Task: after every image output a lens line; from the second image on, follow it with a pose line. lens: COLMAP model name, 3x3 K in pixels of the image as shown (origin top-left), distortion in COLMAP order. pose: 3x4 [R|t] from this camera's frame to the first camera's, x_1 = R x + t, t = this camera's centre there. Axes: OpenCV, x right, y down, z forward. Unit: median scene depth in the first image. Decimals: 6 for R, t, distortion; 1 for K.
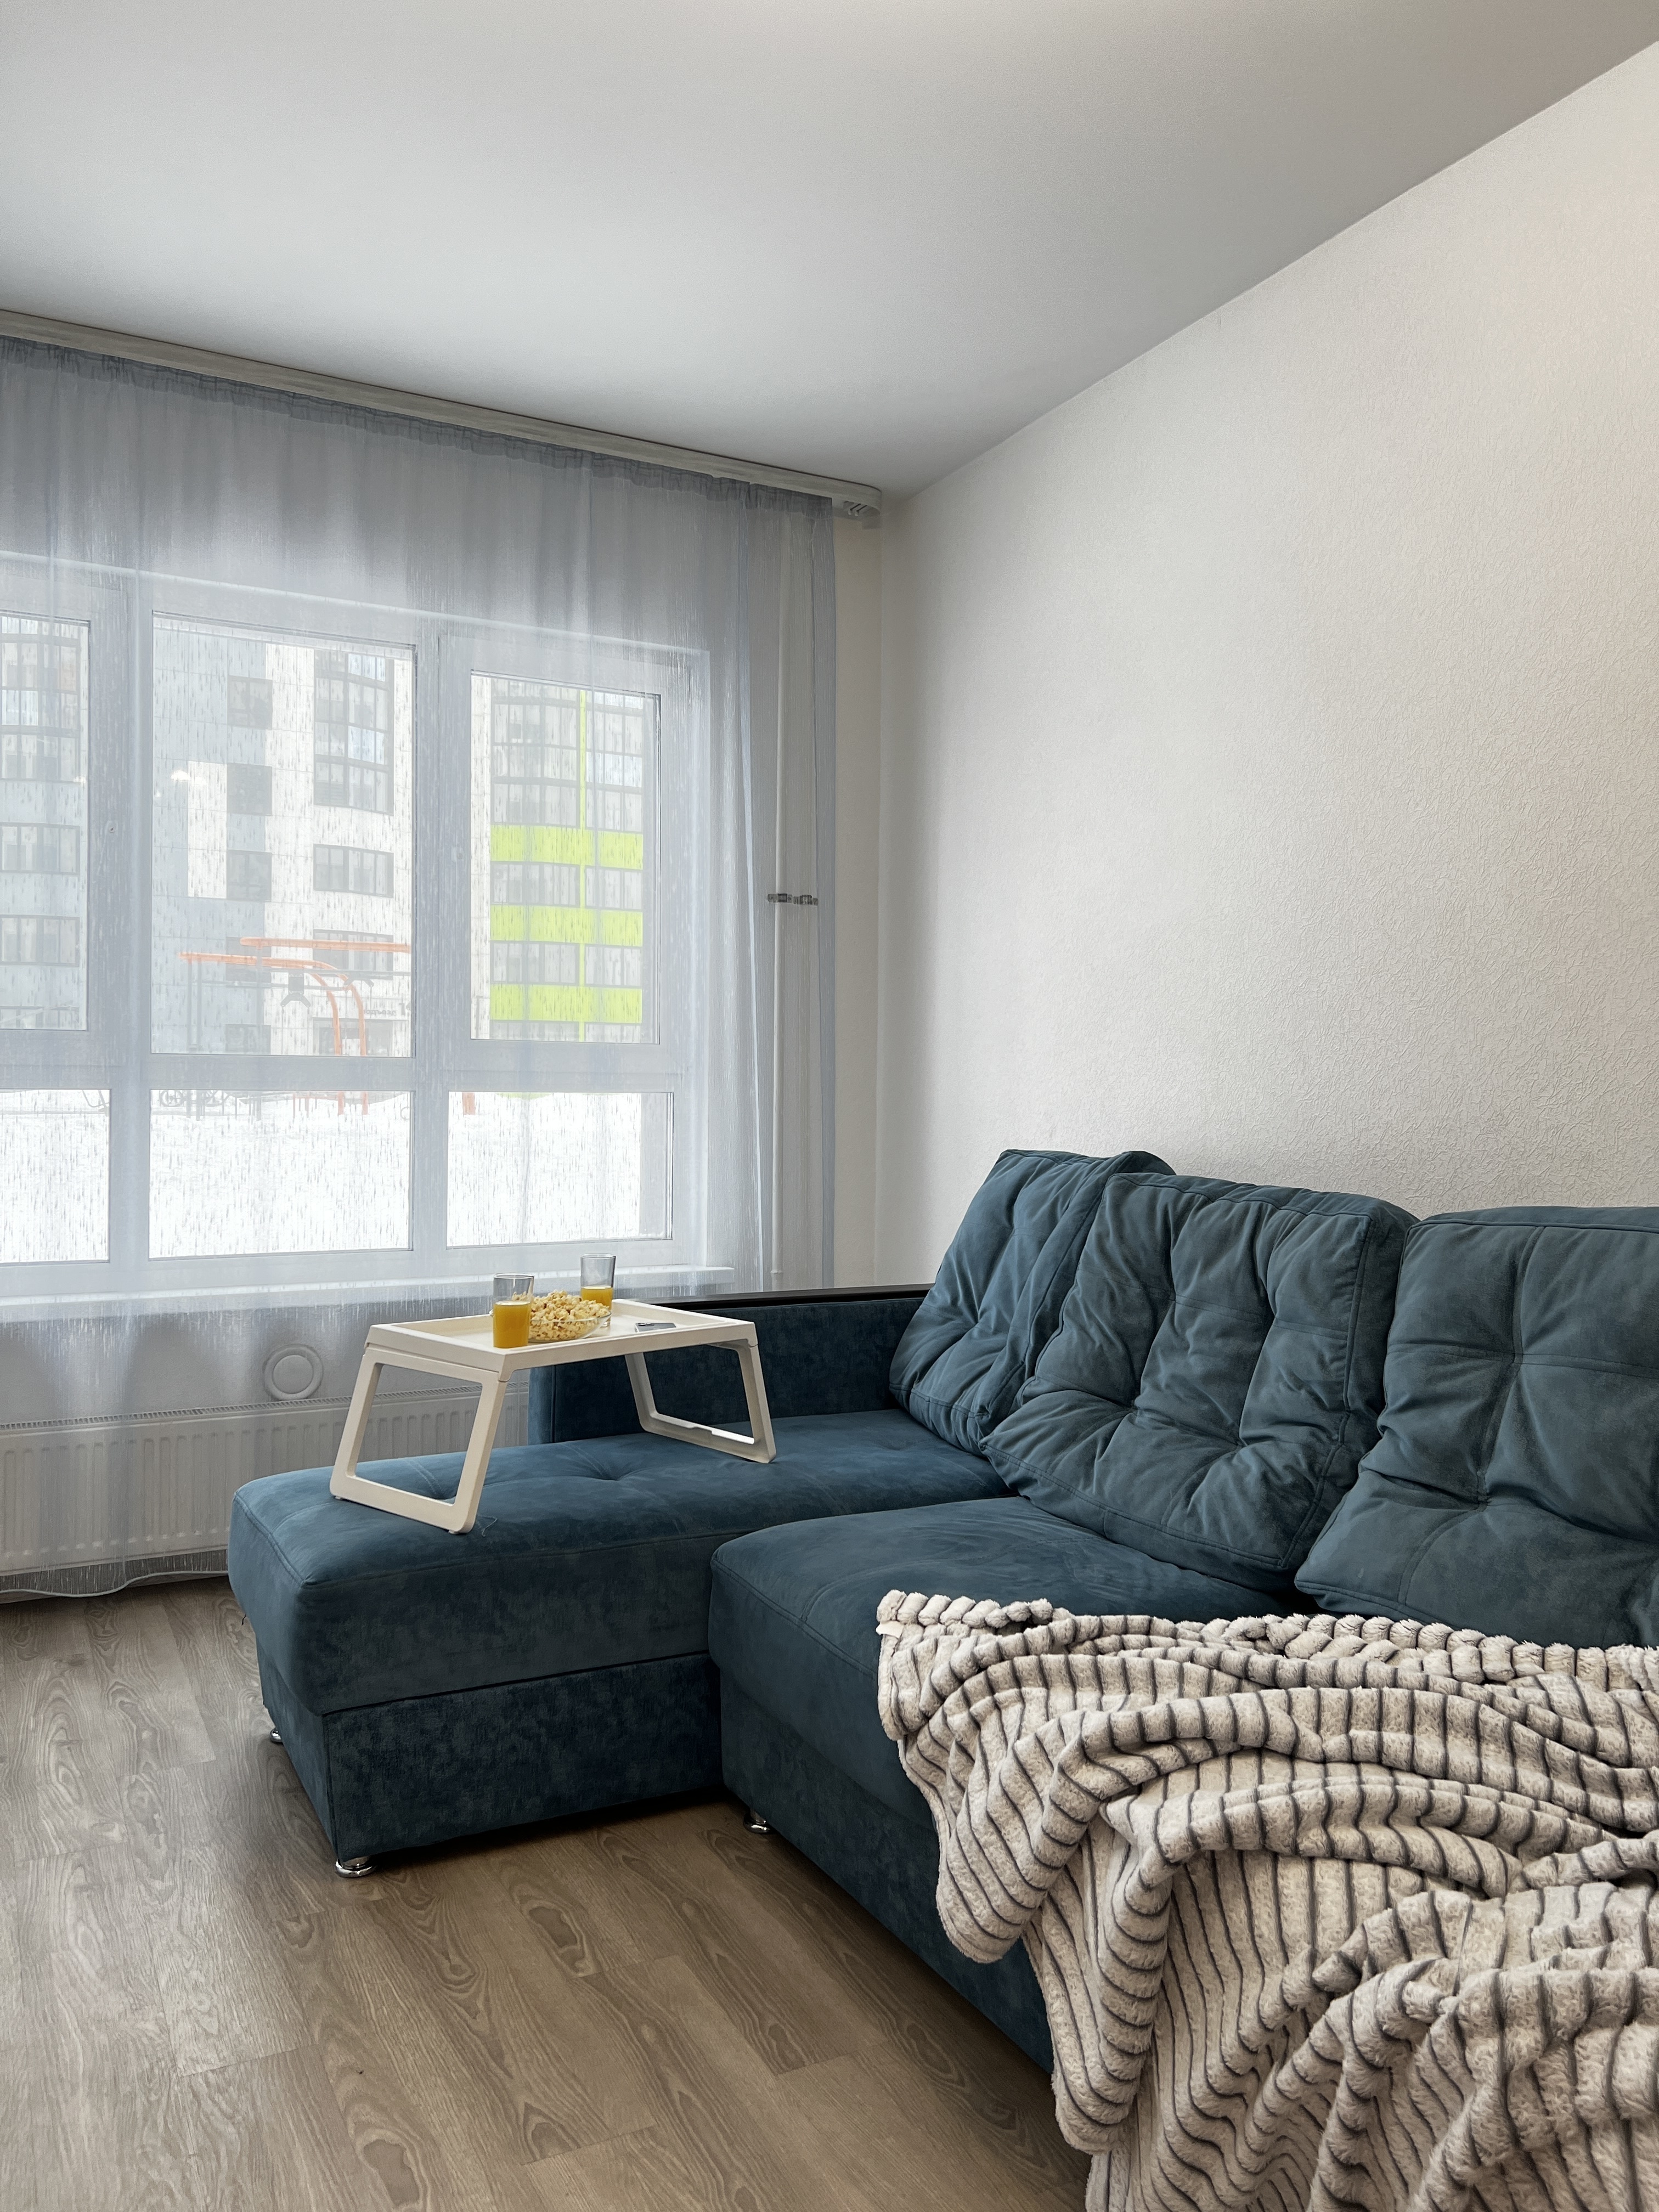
lens RADIAL K [[1669.6, 0, 825.5], [0, 1669.6, 1103.4], [0, 0, 1]] dist [0.069216, -0.080568]
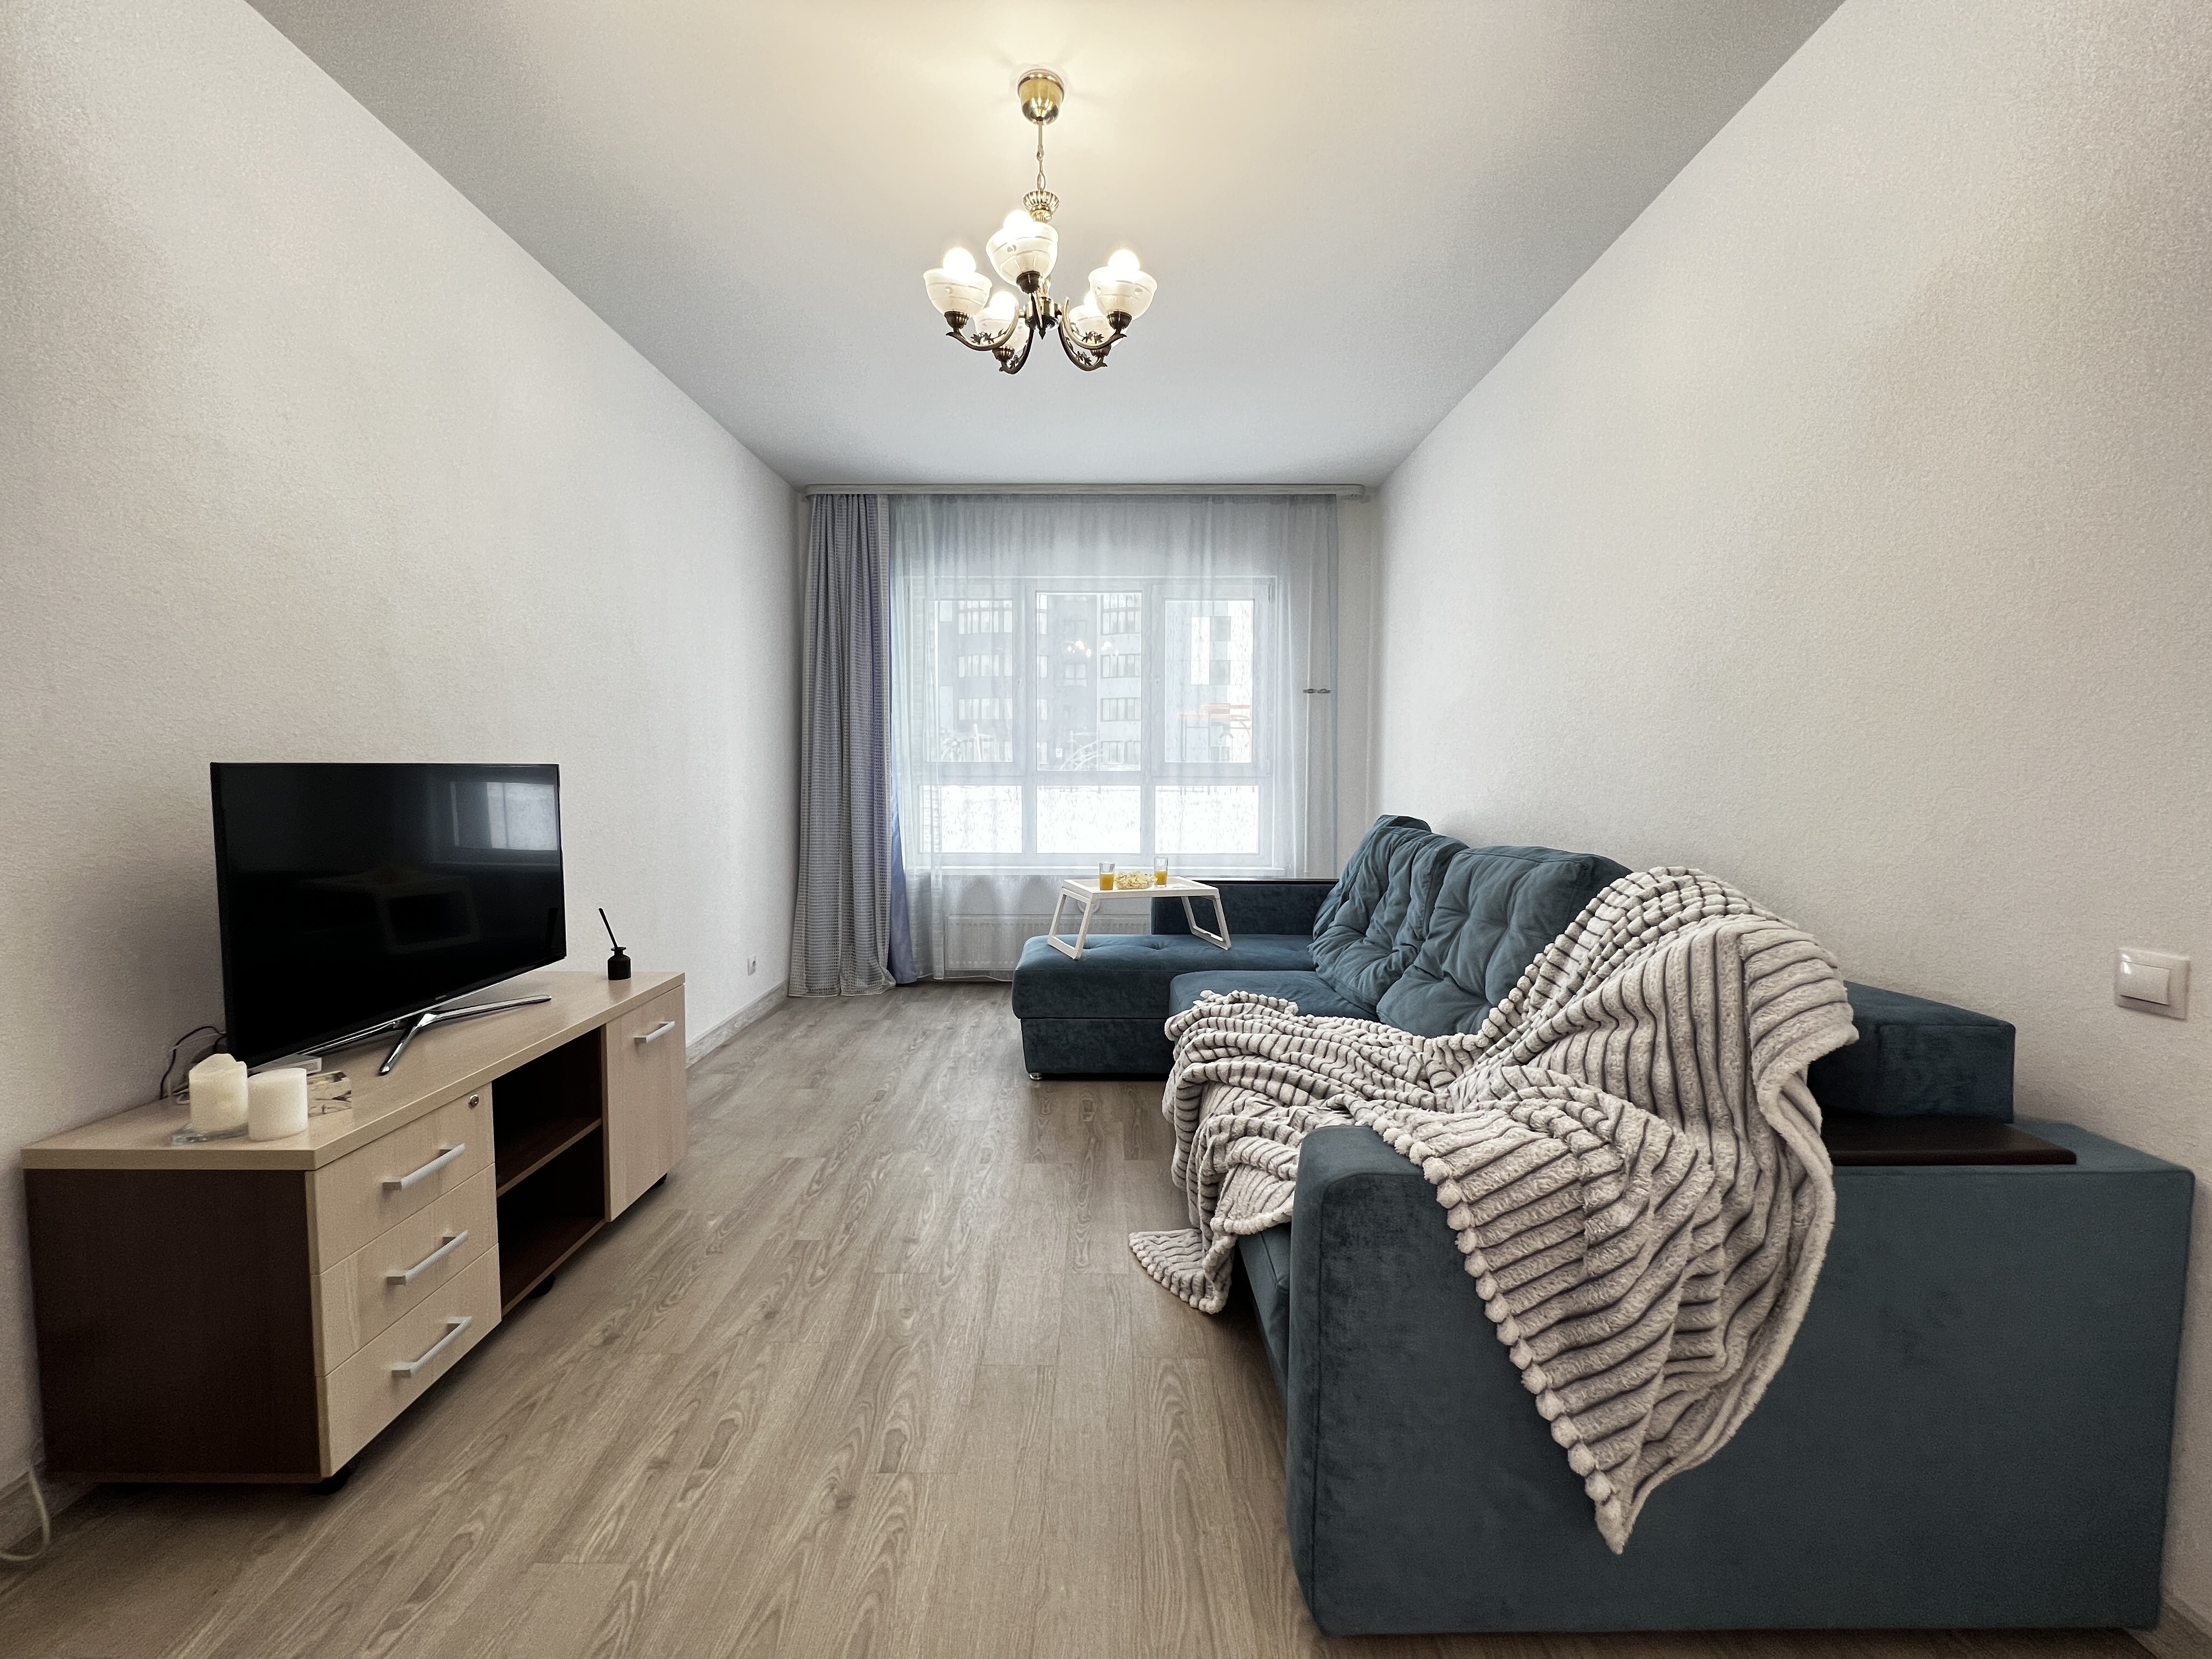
lens RADIAL K [[880.9, 0, 1091.3], [0, 880.9, 830.6], [0, 0, 1]] dist [-0.000492, 0.000337]
pose [[0.883886, 0.022513, -0.467159, 0.429212], [0.001662, 0.998683, 0.051273, -0.012283], [0.467699, -0.046096, 0.882685, -0.173842]]
